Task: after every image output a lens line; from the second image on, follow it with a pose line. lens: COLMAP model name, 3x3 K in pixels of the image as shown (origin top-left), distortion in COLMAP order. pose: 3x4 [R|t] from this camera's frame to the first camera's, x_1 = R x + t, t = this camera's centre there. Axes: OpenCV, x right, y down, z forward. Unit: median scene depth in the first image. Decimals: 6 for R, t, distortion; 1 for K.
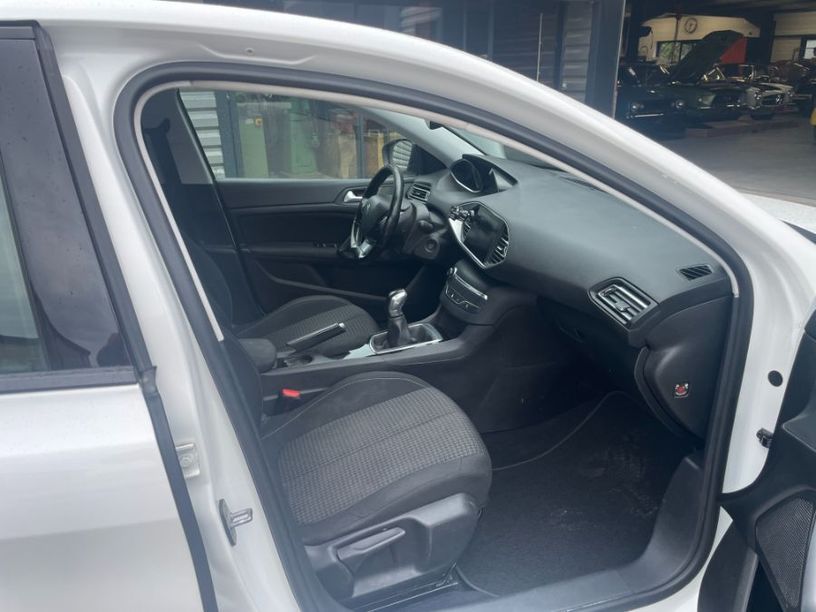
lens RADIAL K [[608.3, 0, 403.4], [0, 608.3, 306.0], [0, 0, 1]] dist [0.090085, -0.099076]
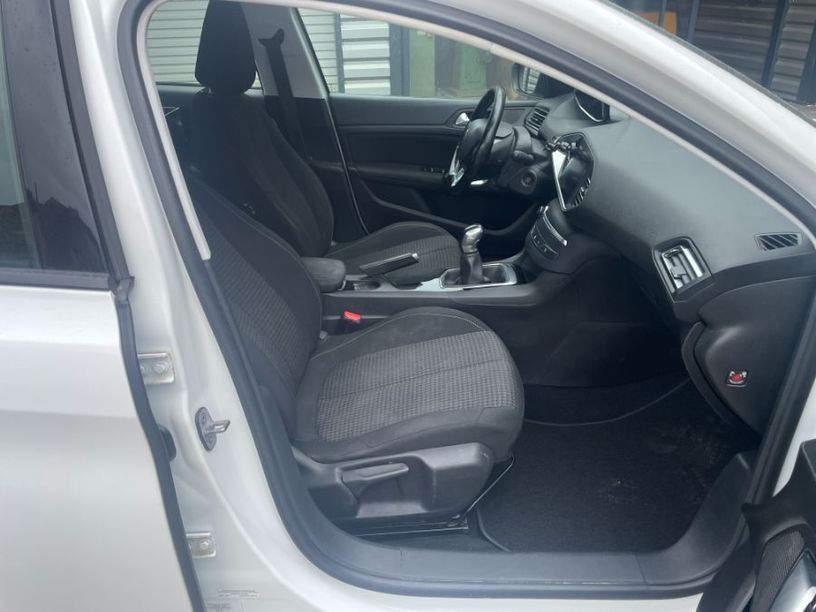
lens RADIAL K [[608.3, 0, 408.0], [0, 608.3, 308.8], [0, 0, 1]] dist [0.090085, -0.099076]
pose [[0.956603, 0.137200, -0.257075, 0.174203], [-0.103097, 0.984513, 0.141794, -0.024770], [0.272548, -0.109137, 0.955932, 0.057715]]
